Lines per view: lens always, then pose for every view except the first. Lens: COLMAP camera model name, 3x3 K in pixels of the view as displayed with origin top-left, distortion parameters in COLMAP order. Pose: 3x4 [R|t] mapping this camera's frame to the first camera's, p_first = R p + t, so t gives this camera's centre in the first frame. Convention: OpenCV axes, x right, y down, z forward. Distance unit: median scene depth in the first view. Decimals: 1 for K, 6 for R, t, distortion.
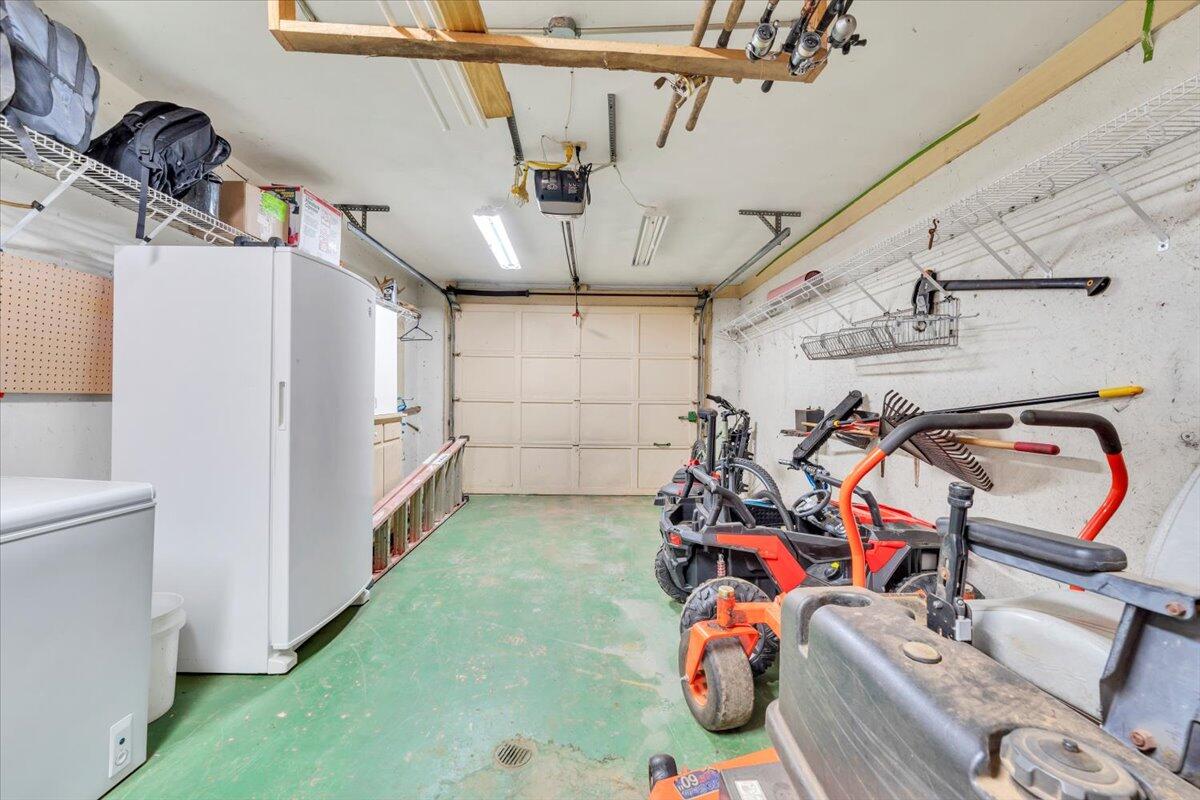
lens RADIAL K [[587.8, 0, 600.0], [0, 587.8, 400.0], [0, 0, 1]] dist [-0.000251, -0.000540]
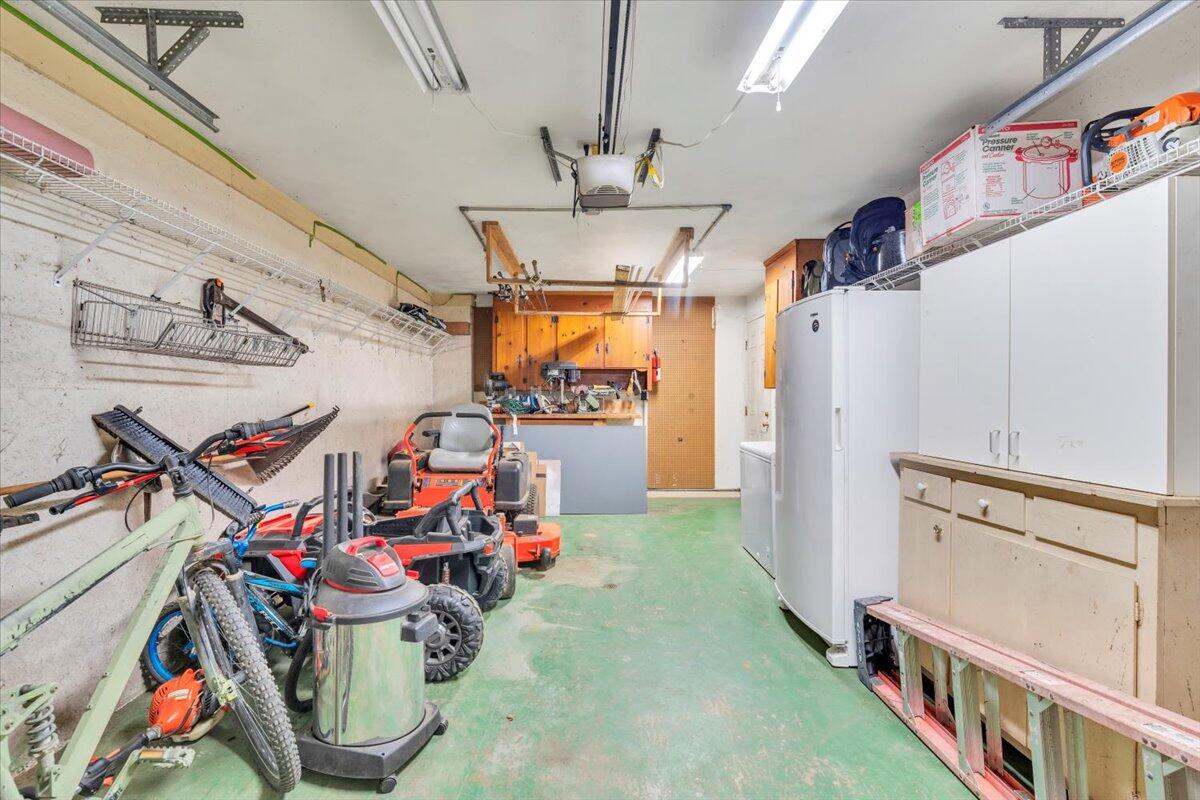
lens RADIAL K [[587.8, 0, 600.0], [0, 587.8, 400.0], [0, 0, 1]] dist [-0.000251, -0.000540]
pose [[-0.999886, -0.014532, -0.004132, -0.068167], [-0.014553, 0.999881, 0.005140, -0.042302], [0.004057, 0.005200, -0.999978, 2.160906]]
